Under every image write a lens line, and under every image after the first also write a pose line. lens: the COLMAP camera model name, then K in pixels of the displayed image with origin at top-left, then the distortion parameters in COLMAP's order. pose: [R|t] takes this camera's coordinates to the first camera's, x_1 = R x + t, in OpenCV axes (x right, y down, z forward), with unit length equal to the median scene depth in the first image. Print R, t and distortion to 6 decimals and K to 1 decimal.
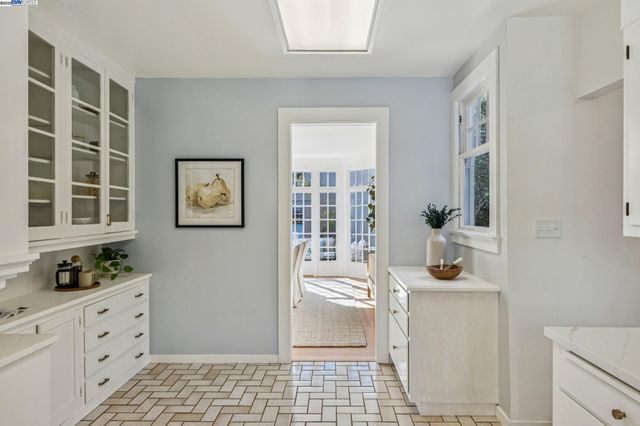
lens RADIAL K [[360.7, 0, 320.0], [0, 360.7, 213.0], [0, 0, 1]] dist [0.000370, -0.000189]
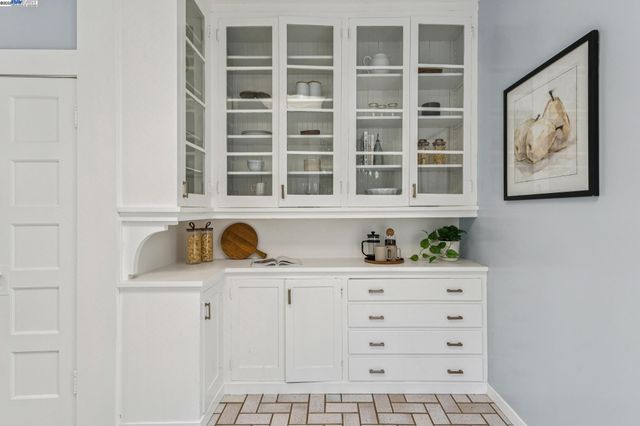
lens RADIAL K [[319.9, 0, 321.7], [0, 319.9, 206.5], [0, 0, 1]] dist [0.029680, -0.000281]
pose [[0.045183, -0.005152, -0.998965, 0.151008], [0.002862, 0.999983, -0.005028, 0.053802], [0.998975, -0.002632, 0.045197, 0.664859]]
